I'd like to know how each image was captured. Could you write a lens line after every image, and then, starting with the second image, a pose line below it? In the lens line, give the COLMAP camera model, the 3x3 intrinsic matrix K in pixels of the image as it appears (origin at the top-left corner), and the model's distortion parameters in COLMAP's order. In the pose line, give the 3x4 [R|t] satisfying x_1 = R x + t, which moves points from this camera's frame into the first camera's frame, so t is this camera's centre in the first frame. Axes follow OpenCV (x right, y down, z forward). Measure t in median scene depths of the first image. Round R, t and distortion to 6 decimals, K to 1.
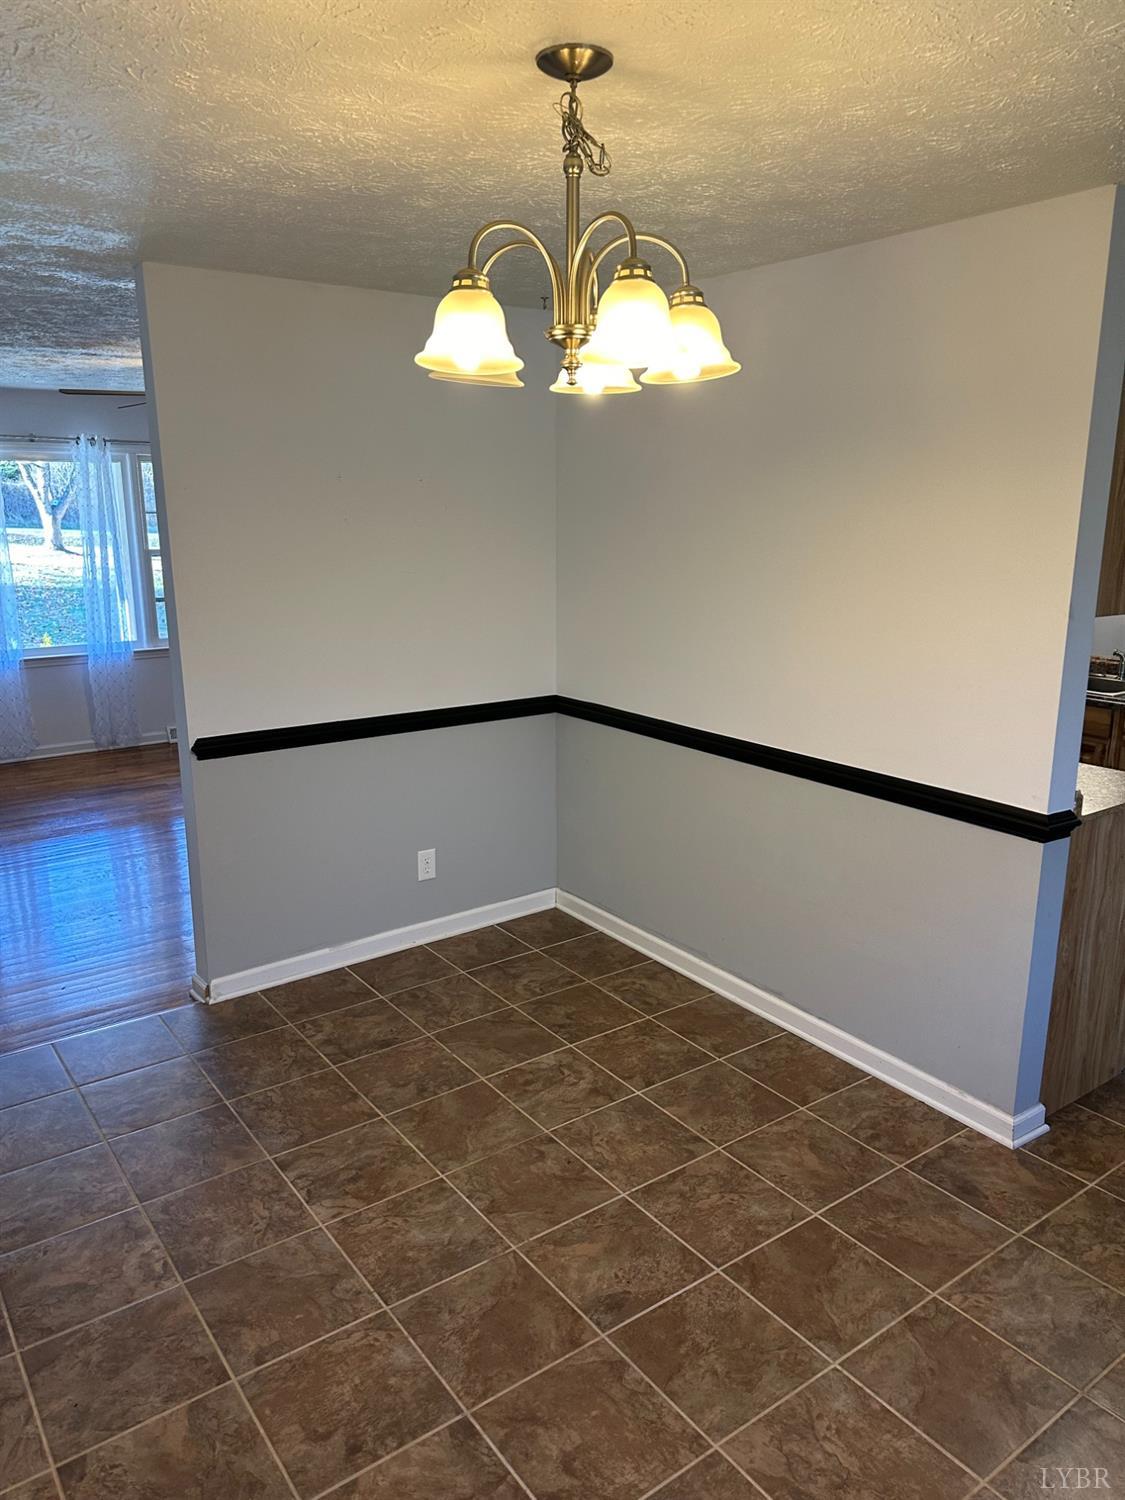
lens RADIAL K [[1059.4, 0, 551.1], [0, 1059.4, 757.2], [0, 0, 1]] dist [0.053945, -0.060132]
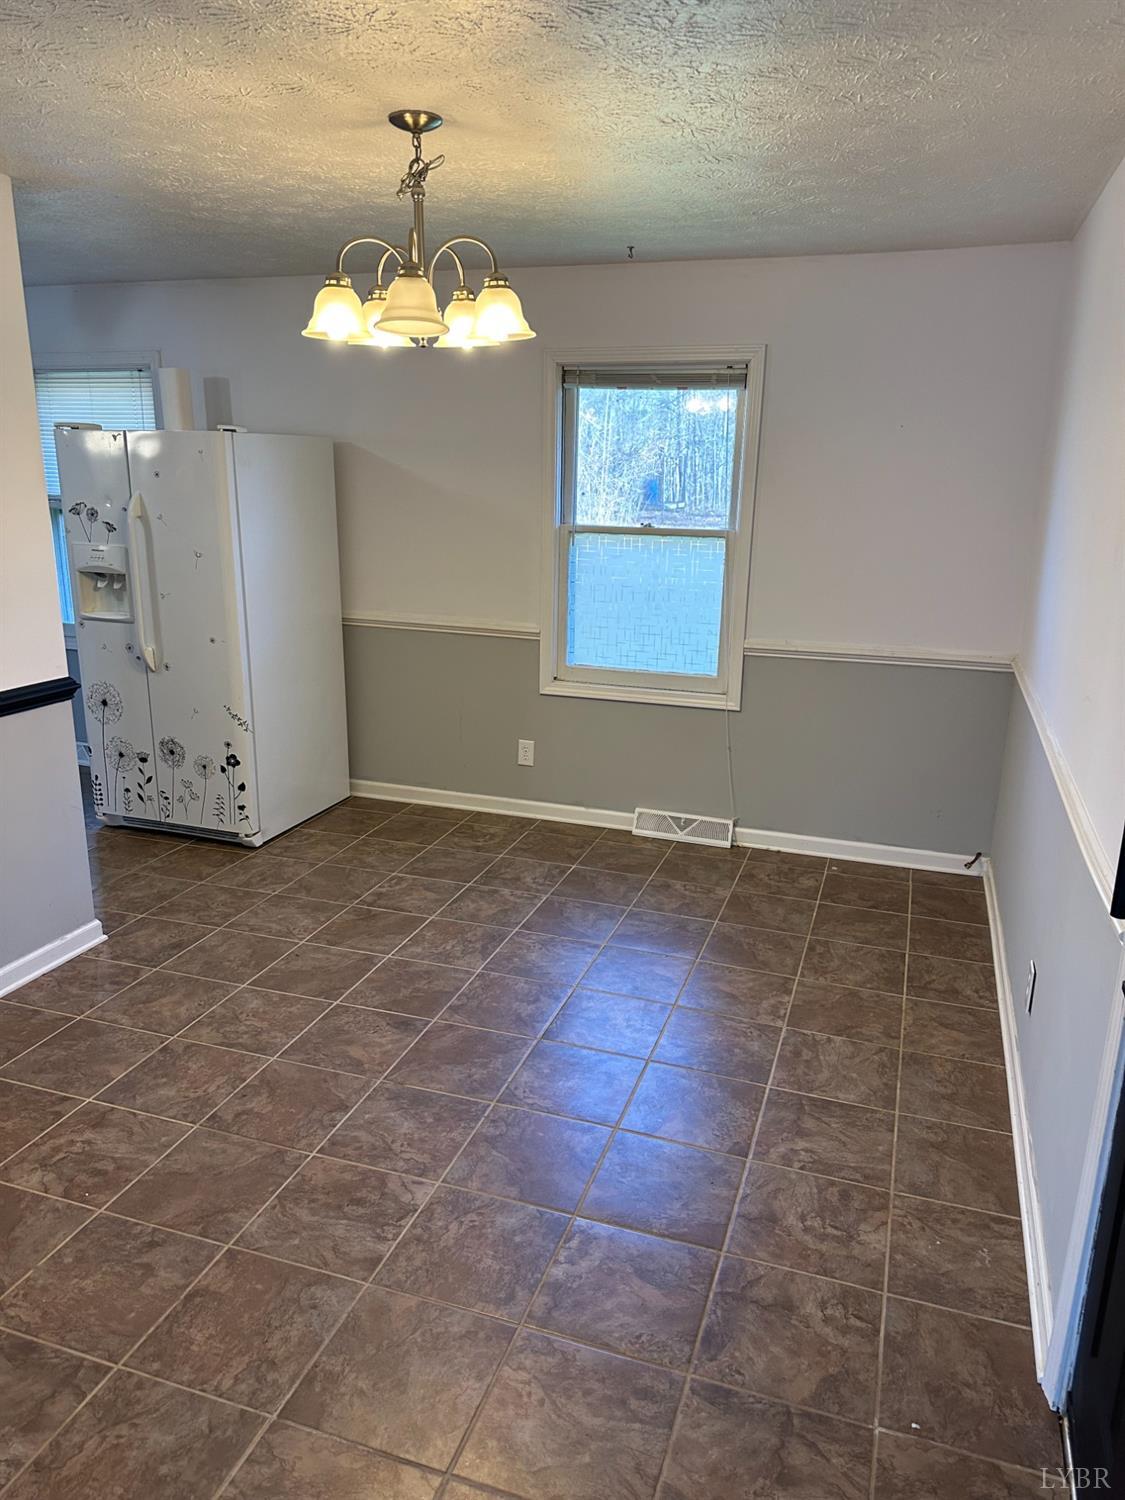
lens RADIAL K [[1055.0, 0, 562.5], [0, 1055.0, 750.0], [0, 0, 1]] dist [0.107275, -0.157295]
pose [[-0.576140, -0.222373, 0.786520, -0.977242], [0.176449, 0.905749, 0.385336, -0.277546], [-0.798078, 0.360788, -0.482601, 1.266442]]
